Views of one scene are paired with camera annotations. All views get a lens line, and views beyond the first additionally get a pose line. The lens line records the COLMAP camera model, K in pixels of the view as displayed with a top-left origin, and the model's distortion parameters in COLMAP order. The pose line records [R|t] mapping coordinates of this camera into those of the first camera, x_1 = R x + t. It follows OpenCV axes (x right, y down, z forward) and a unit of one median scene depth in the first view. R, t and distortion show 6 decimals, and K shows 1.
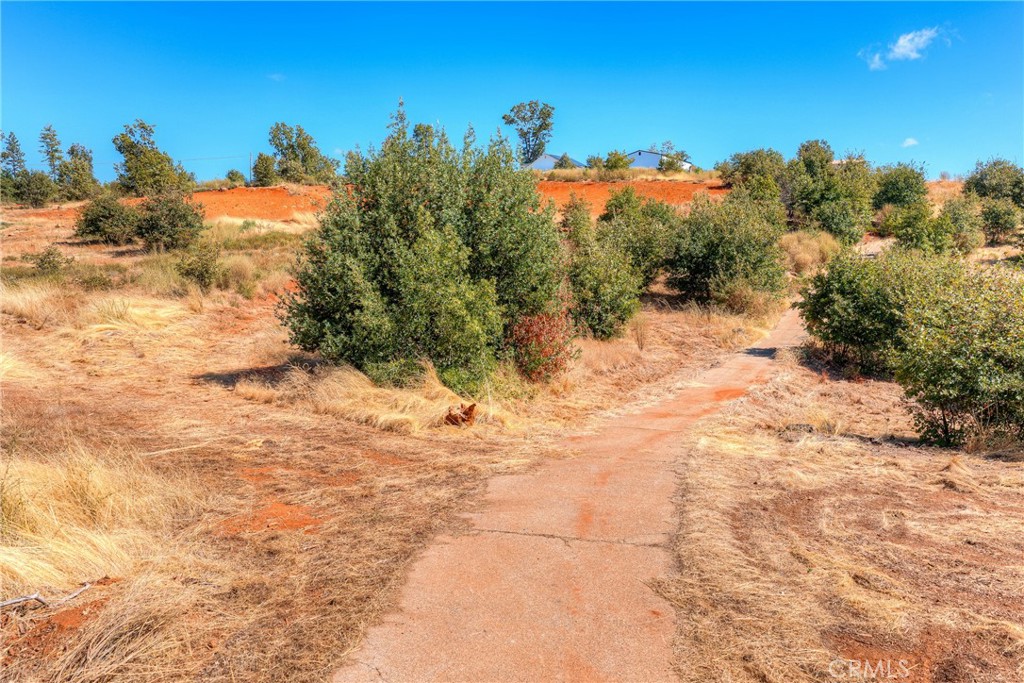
lens RADIAL K [[778.3, 0, 512.0], [0, 778.3, 341.5], [0, 0, 1]] dist [0.096303, -0.150696]
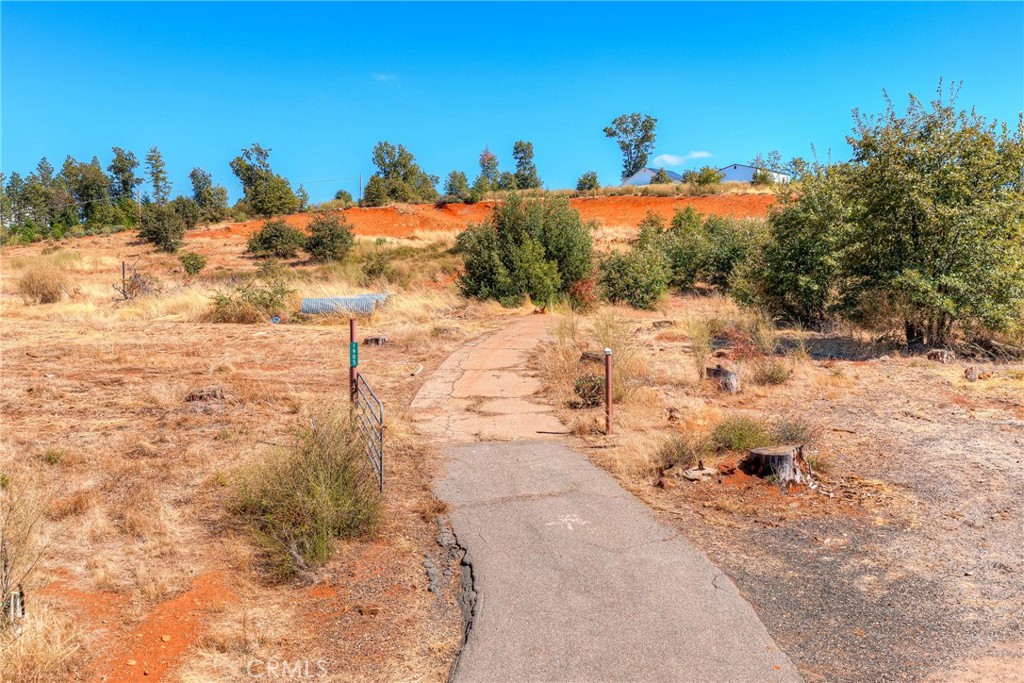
lens RADIAL K [[1047.0, 0, 512.0], [0, 1047.0, 341.5], [0, 0, 1]] dist [0.117197, -0.219765]
pose [[0.992653, -0.000612, -0.120996, 0.043252], [-0.005750, 0.998619, -0.052224, 0.062161], [0.120861, 0.052536, 0.991278, -0.399219]]
